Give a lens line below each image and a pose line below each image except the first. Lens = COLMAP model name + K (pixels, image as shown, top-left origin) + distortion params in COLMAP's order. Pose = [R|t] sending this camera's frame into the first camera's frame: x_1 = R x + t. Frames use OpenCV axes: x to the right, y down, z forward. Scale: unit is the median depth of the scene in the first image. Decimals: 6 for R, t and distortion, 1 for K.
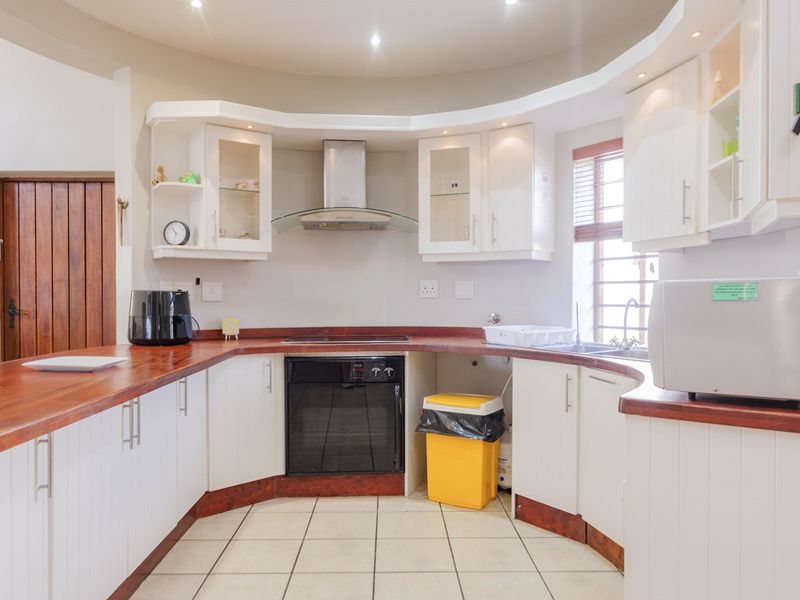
lens RADIAL K [[597.6, 0, 398.9], [0, 597.6, 301.1], [0, 0, 1]] dist [-0.011151, -0.002331]
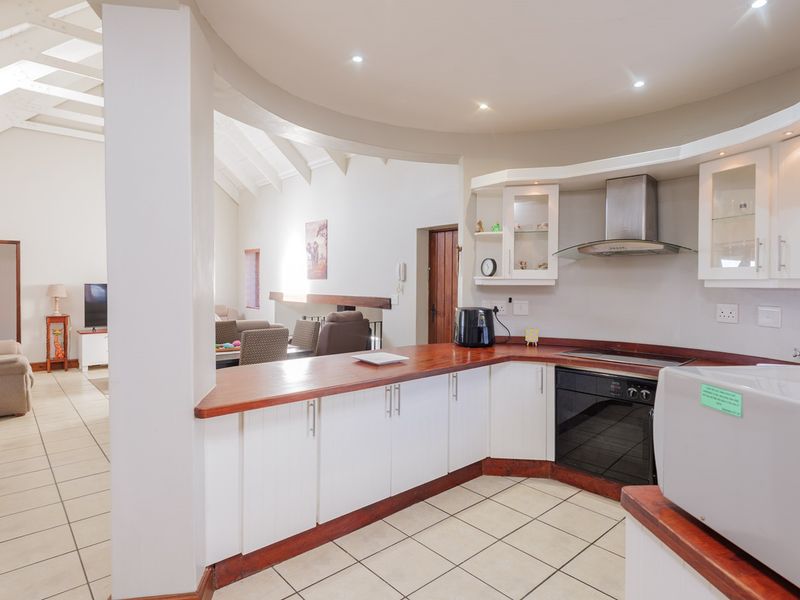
lens RADIAL K [[465.8, 0, 400.5], [0, 465.8, 285.8], [0, 0, 1]] dist [0.002509, -0.000370]
pose [[0.645437, 0.010017, -0.763748, 0.324207], [-0.013636, 0.999906, 0.001591, -0.066926], [0.763692, 0.009388, 0.645513, 0.130349]]
